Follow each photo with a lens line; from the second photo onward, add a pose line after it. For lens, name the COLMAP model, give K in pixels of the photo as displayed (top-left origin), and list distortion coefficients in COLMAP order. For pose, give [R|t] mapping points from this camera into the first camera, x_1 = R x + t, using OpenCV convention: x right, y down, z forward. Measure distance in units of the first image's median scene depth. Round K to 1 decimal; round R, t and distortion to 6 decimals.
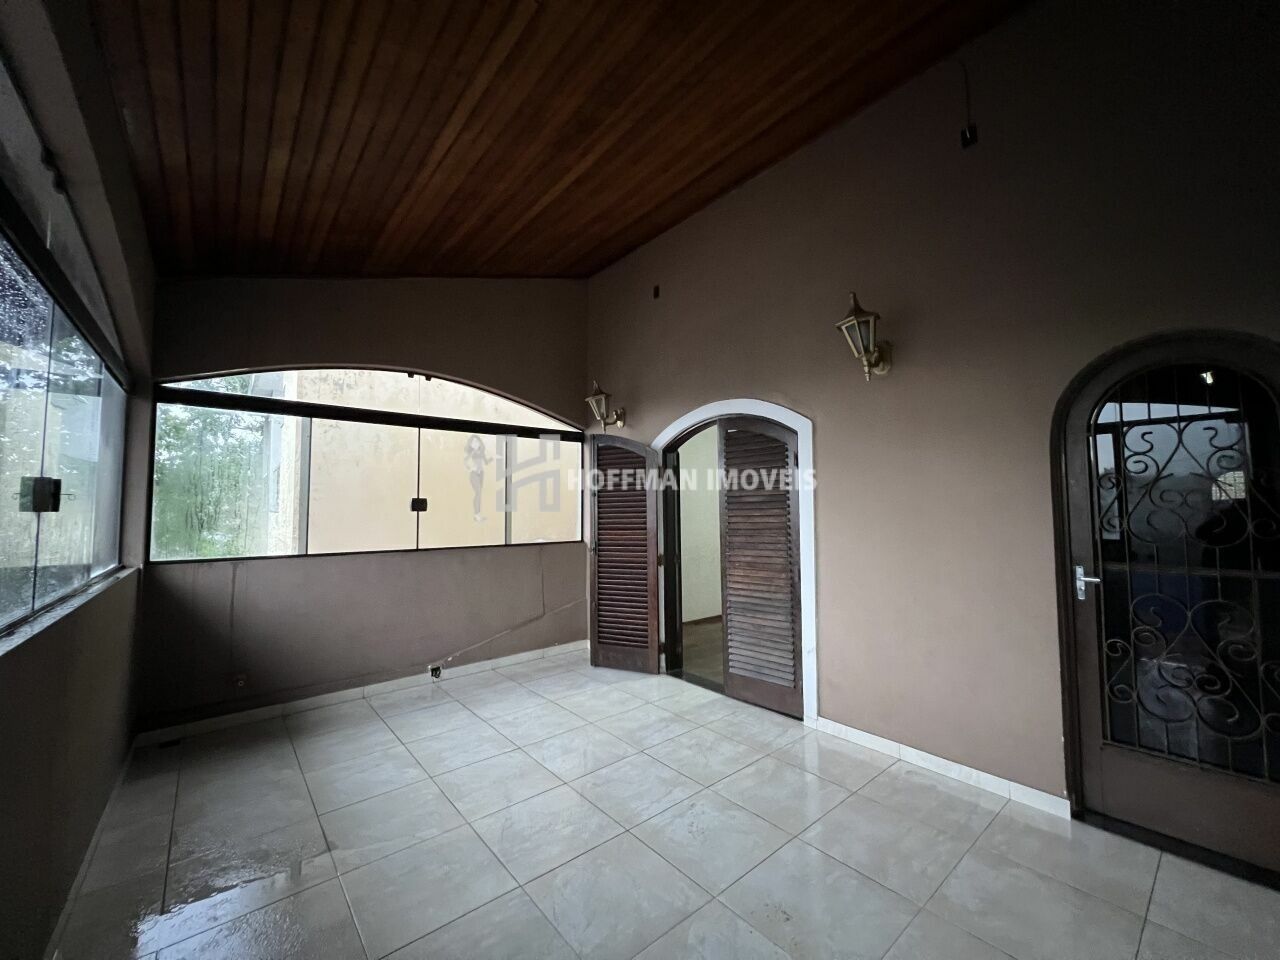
lens RADIAL K [[511.9, 0, 641.6], [0, 511.9, 482.1], [0, 0, 1]] dist [0.001038, -0.000189]
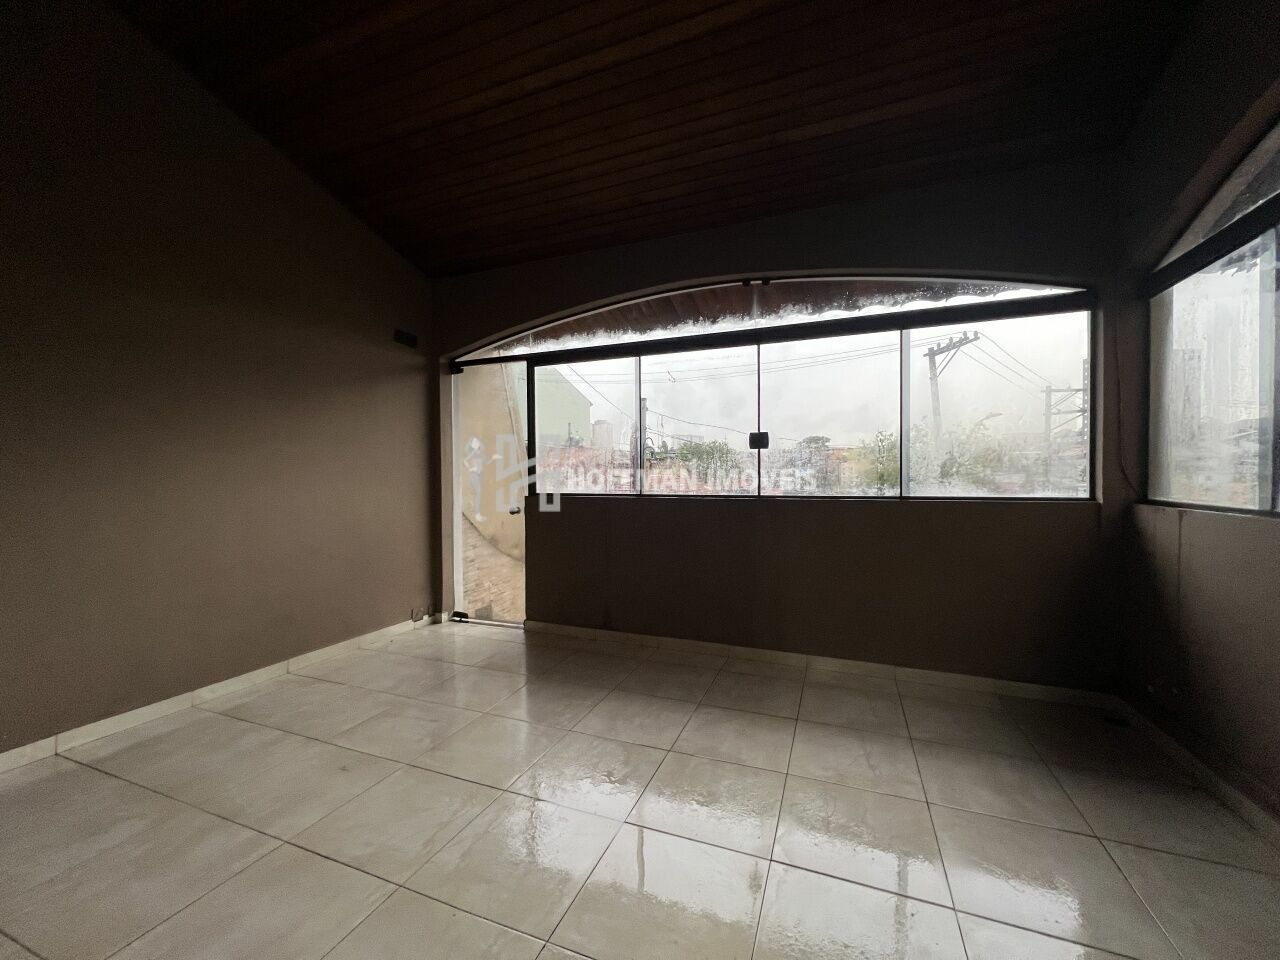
lens RADIAL K [[511.9, 0, 643.3], [0, 511.9, 477.1], [0, 0, 1]] dist [0.001038, -0.000189]
pose [[-0.878063, 0.028799, -0.477679, 0.164679], [0.049400, 0.998310, -0.030618, 0.119346], [0.475989, -0.050482, -0.878001, 1.614994]]
